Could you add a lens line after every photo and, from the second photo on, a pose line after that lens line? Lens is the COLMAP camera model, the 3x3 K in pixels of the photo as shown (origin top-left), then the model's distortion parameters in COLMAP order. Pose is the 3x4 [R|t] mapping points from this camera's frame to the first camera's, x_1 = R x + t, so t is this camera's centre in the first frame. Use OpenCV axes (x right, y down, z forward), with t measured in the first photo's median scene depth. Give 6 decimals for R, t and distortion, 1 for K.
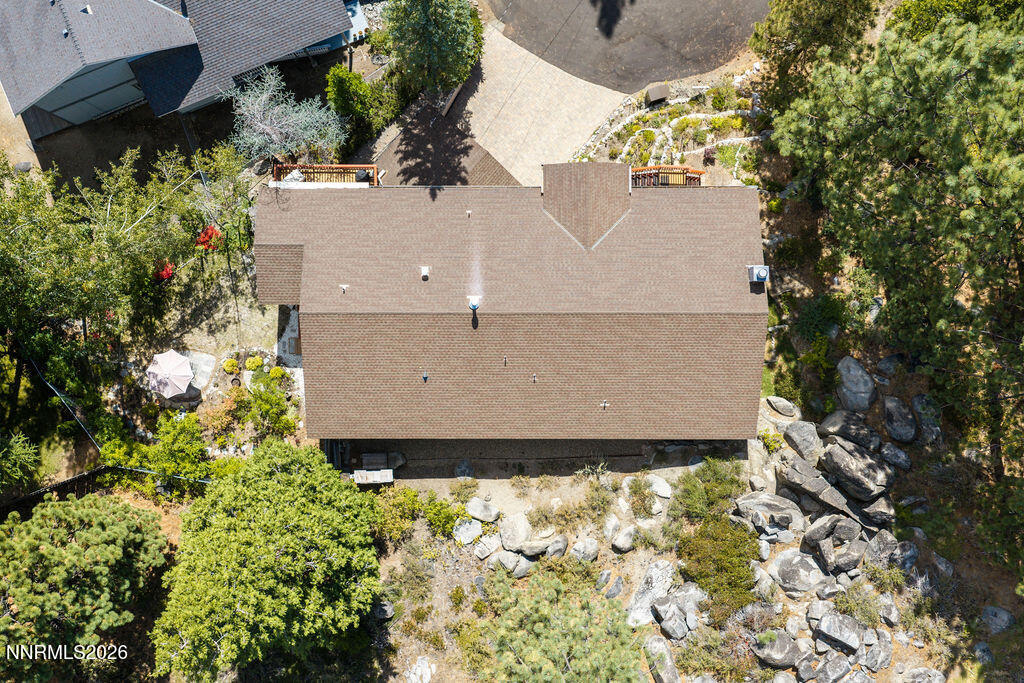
lens RADIAL K [[952.8, 0, 506.4], [0, 952.8, 310.6], [0, 0, 1]] dist [0.017870, -0.003347]
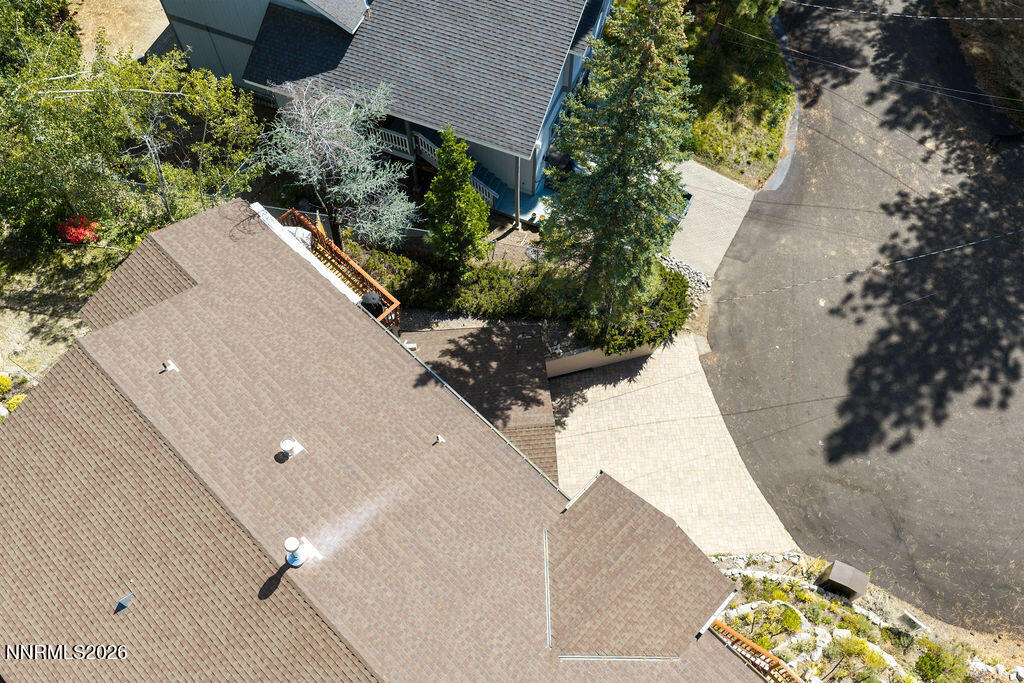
lens RADIAL K [[847.8, 0, 513.5], [0, 847.8, 347.4], [0, 0, 1]] dist [0.029123, -0.048166]
pose [[0.716464, 0.614267, -0.330689, 0.105993], [-0.697420, 0.642120, -0.318256, -0.012186], [0.016848, 0.458648, 0.888458, 0.507258]]
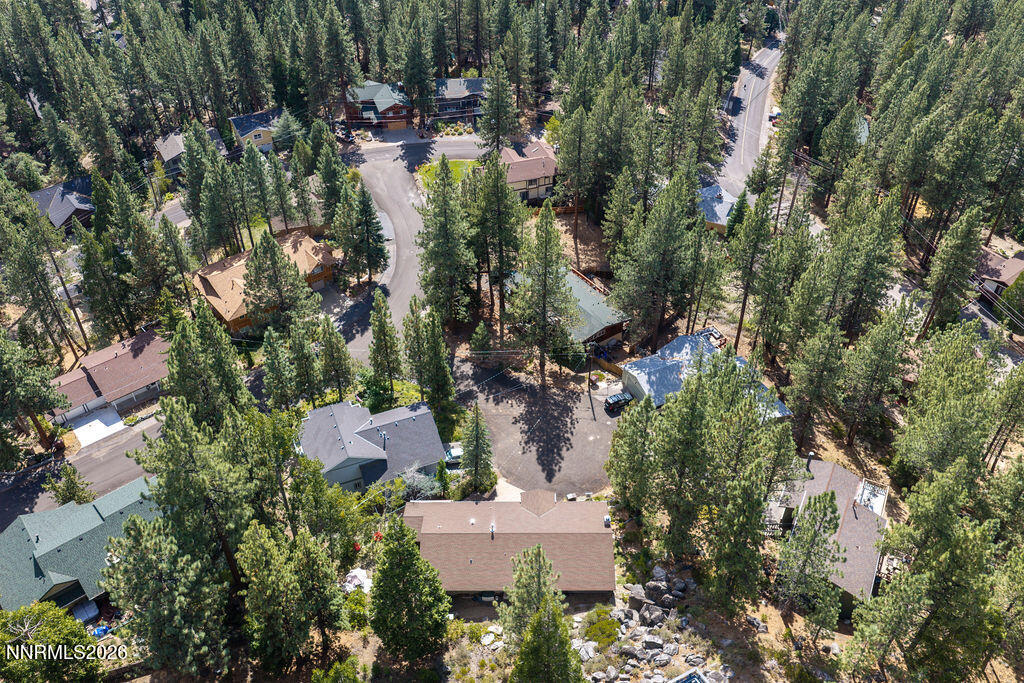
lens RADIAL K [[847.8, 0, 513.5], [0, 847.8, 347.4], [0, 0, 1]] dist [0.029123, -0.048166]
pose [[0.999956, -0.009388, -0.000030, 0.022068], [0.006249, 0.667974, -0.744158, 1.152023], [0.007007, 0.744125, 0.668004, -0.714501]]
